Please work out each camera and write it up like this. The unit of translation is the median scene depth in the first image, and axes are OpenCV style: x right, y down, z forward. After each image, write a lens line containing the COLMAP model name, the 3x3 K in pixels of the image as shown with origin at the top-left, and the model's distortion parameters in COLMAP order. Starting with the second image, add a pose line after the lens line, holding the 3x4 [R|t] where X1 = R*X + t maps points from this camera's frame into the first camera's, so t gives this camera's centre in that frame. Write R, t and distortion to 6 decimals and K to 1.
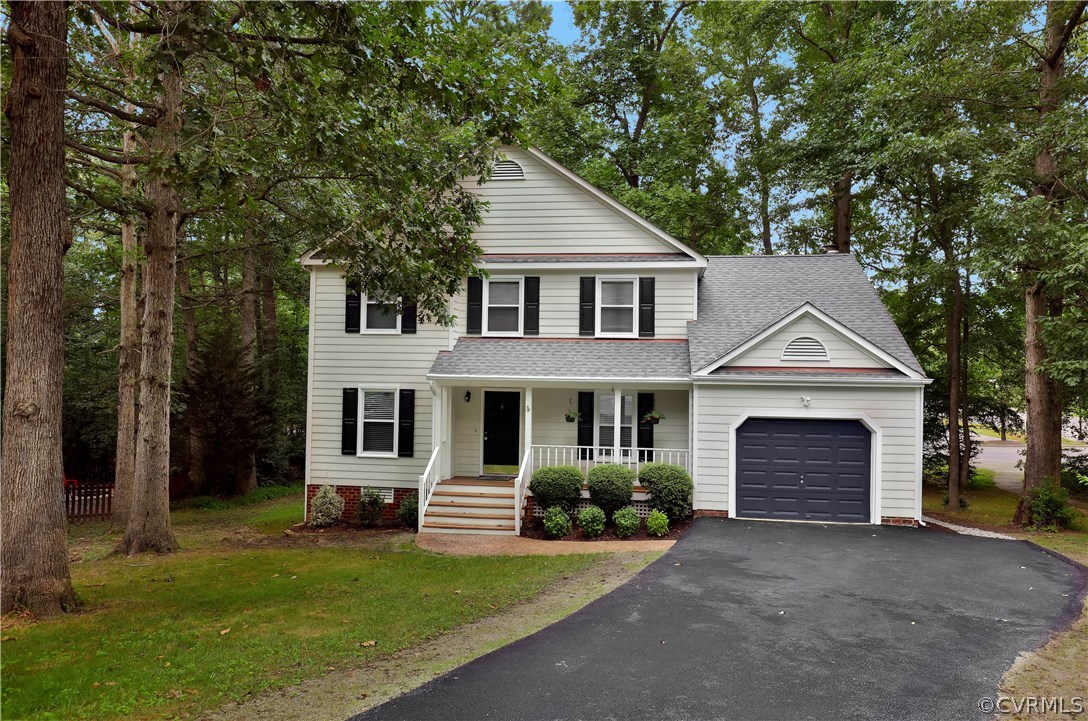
lens RADIAL K [[1756.2, 0, 544.0], [0, 1756.2, 360.5], [0, 0, 1]] dist [0.202577, 0.037118]
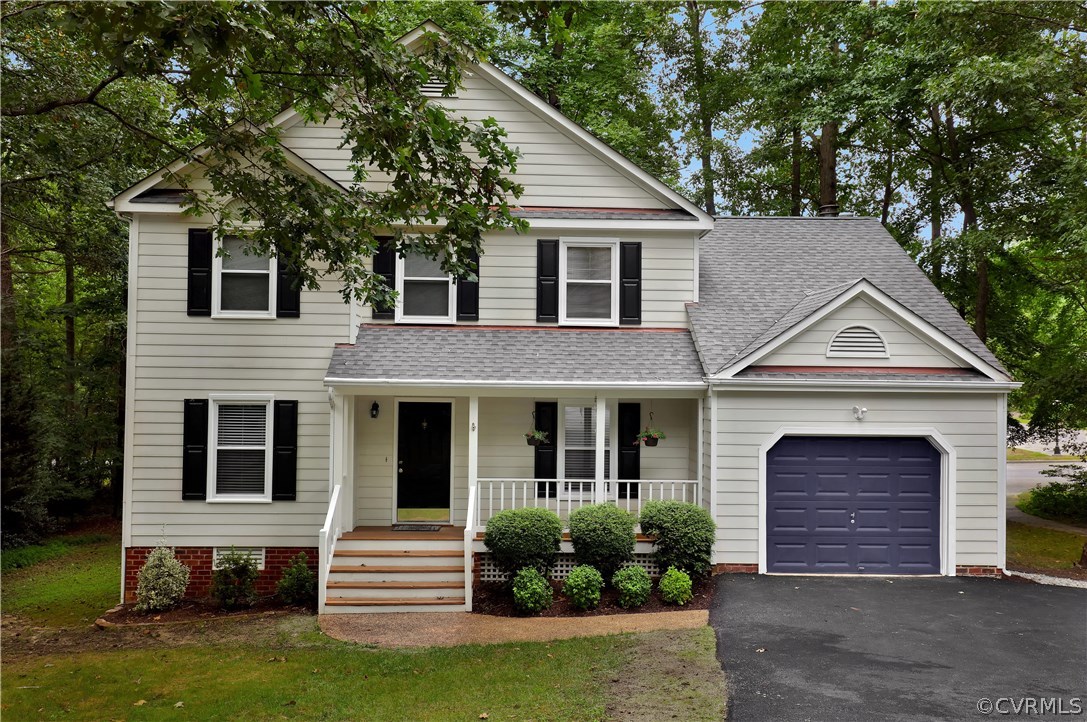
lens RADIAL K [[1754.6, 0, 543.5], [0, 1754.6, 361.0], [0, 0, 1]] dist [0.202577, 0.037118]
pose [[0.937975, -0.001265, 0.346700, -0.223799], [-0.000266, 0.999990, 0.004367, -0.001772], [-0.346702, -0.004188, 0.937966, 0.336848]]
